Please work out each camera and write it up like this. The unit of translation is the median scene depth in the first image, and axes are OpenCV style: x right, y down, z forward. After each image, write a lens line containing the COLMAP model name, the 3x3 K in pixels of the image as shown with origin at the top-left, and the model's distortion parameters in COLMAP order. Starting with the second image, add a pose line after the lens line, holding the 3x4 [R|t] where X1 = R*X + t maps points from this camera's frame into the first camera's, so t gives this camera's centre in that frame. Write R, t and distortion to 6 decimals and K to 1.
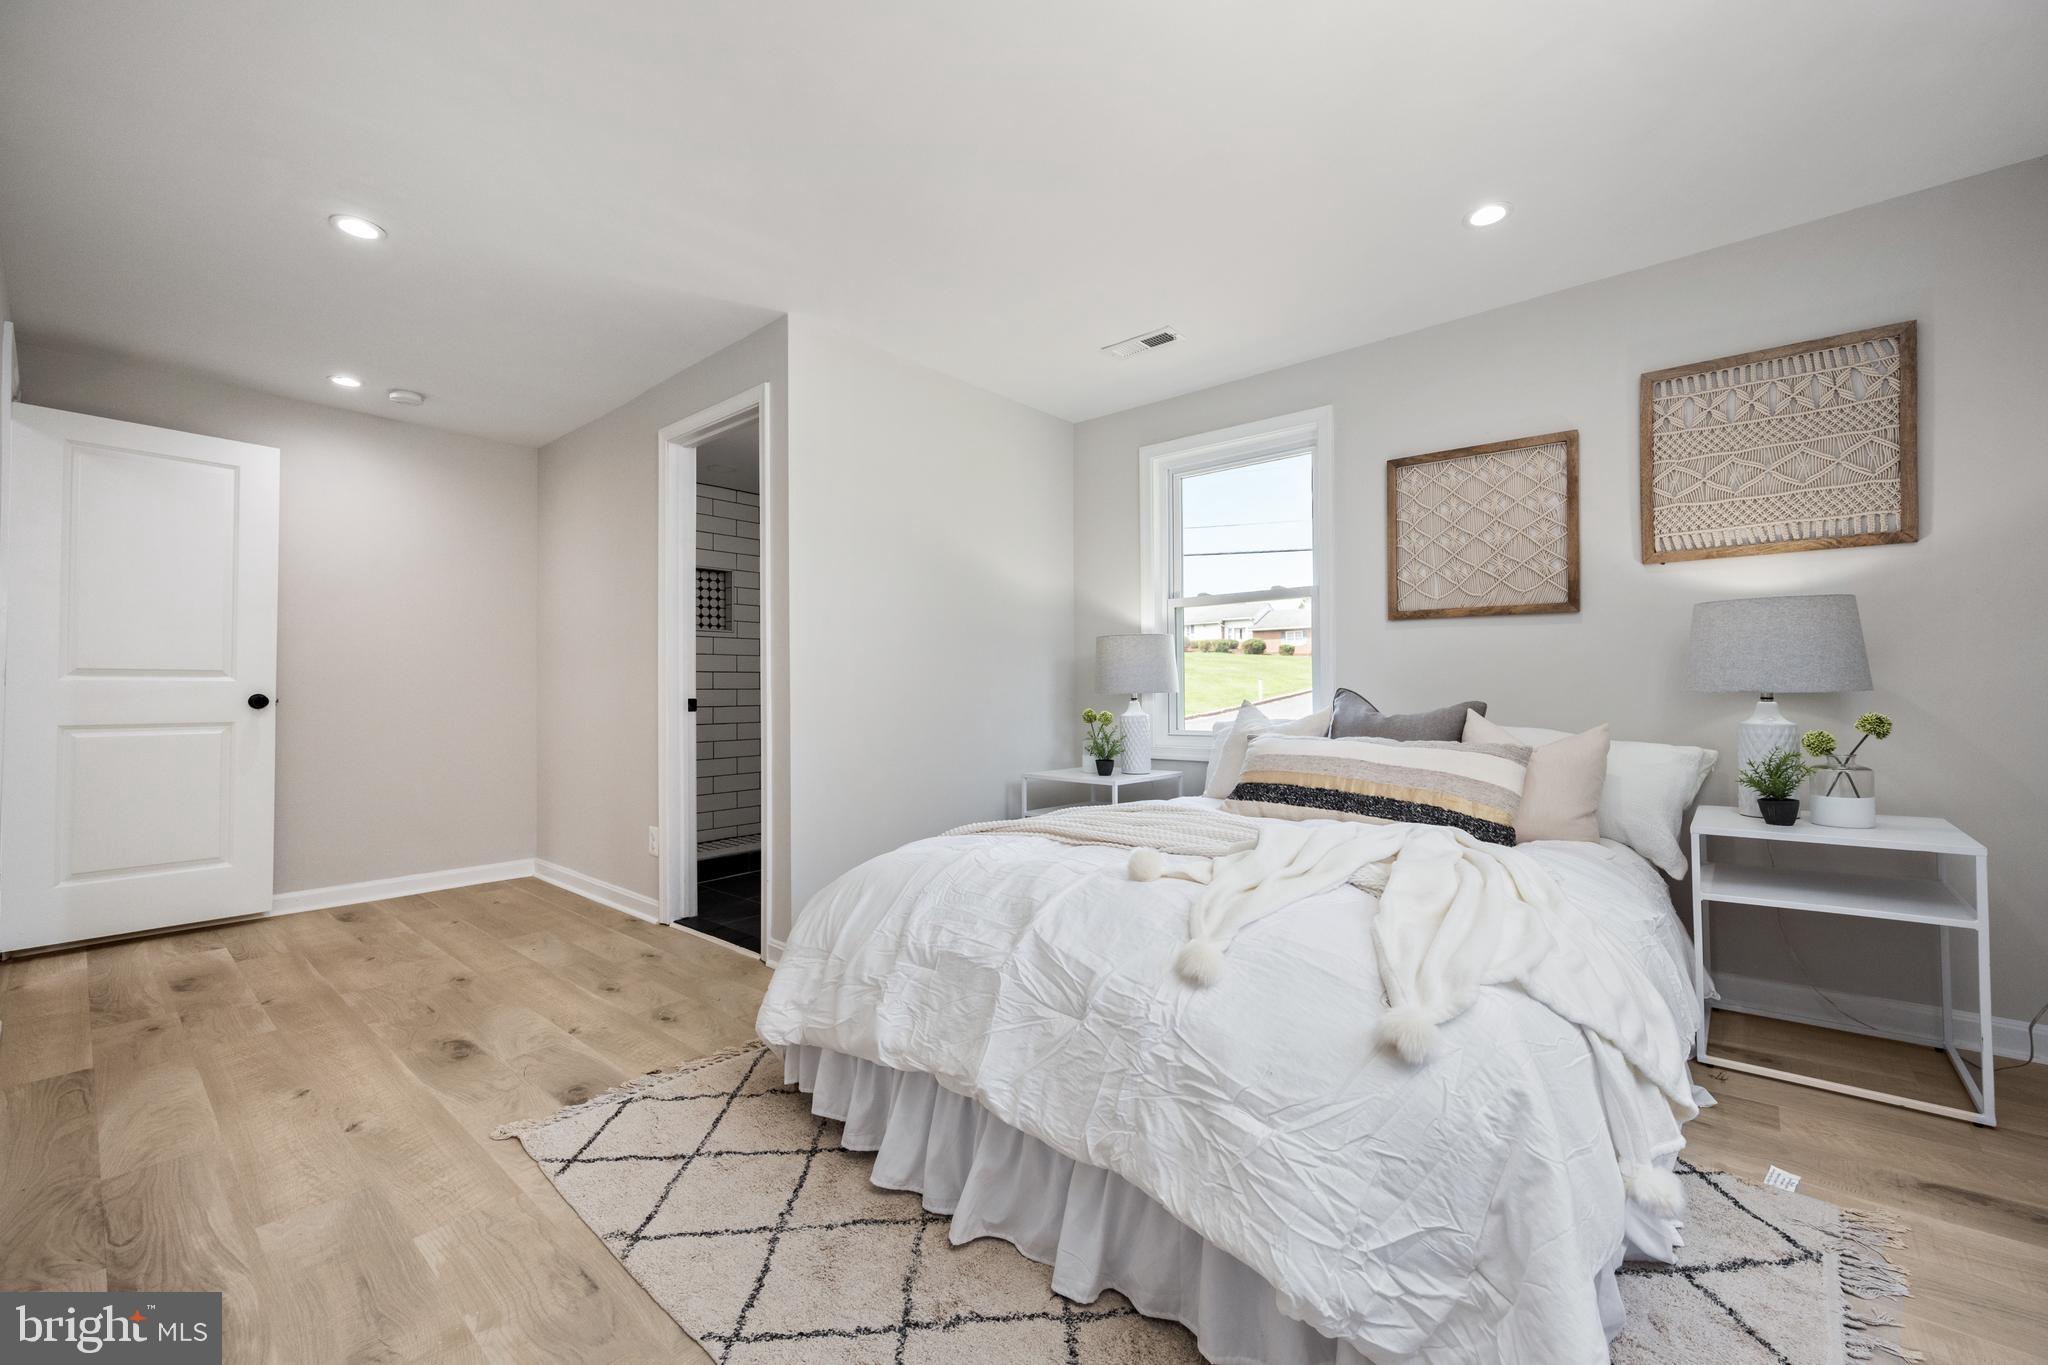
lens RADIAL K [[820.1, 0, 1027.4], [0, 820.1, 684.6], [0, 0, 1]] dist [0.000243, -0.000020]
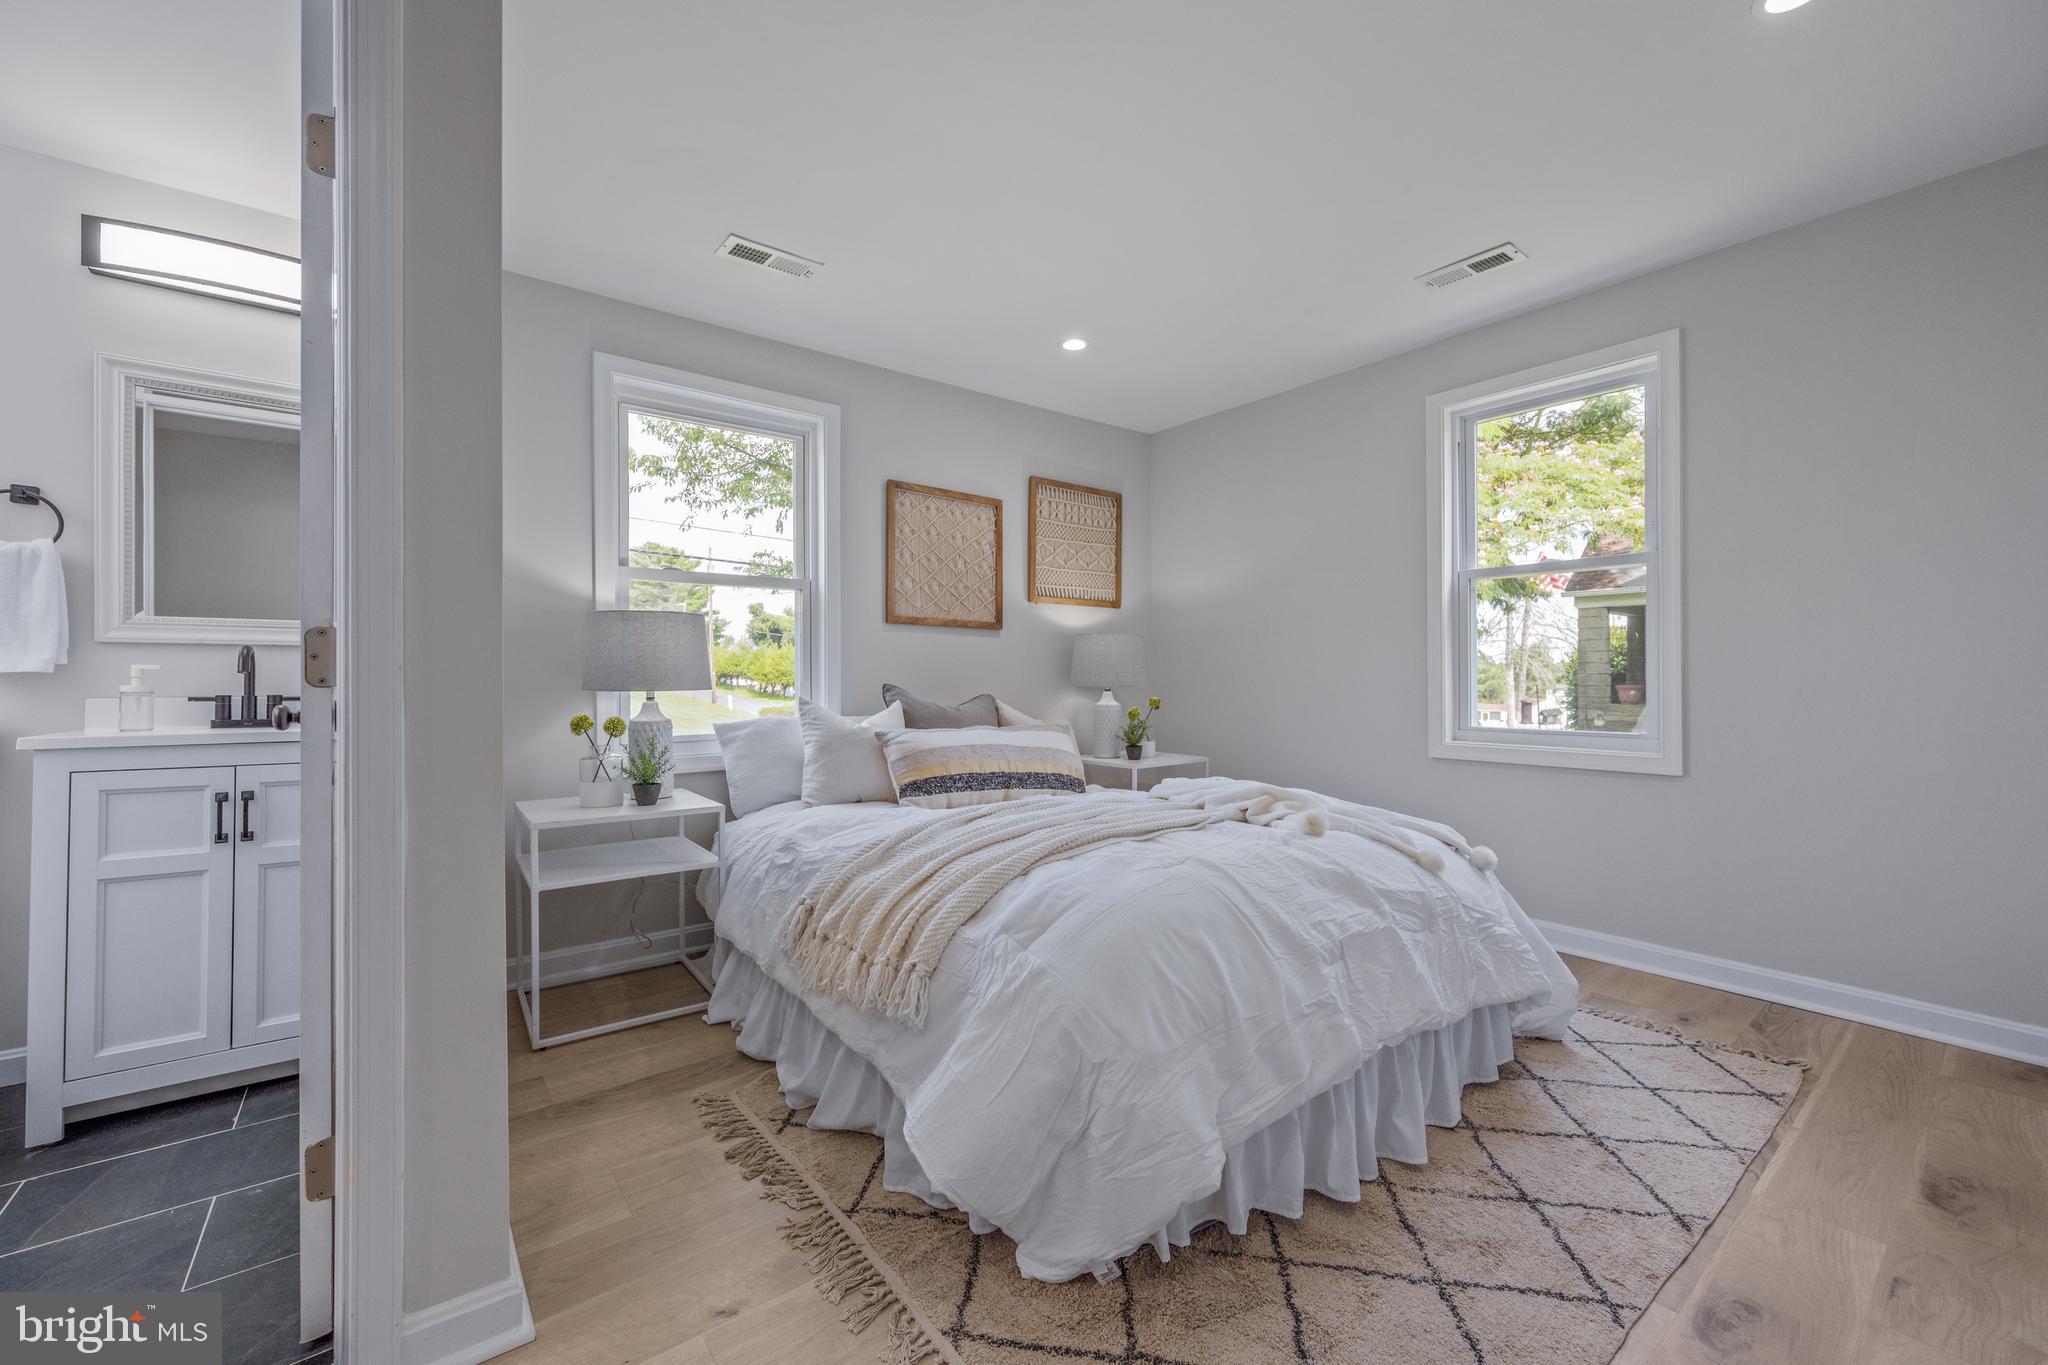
lens RADIAL K [[820.1, 0, 1027.4], [0, 820.1, 684.6], [0, 0, 1]] dist [0.000243, -0.000020]
pose [[0.189944, 0.007304, 0.981768, -0.687634], [0.009888, 0.999907, -0.009352, 0.017353], [-0.981745, 0.011484, 0.189854, 0.692289]]
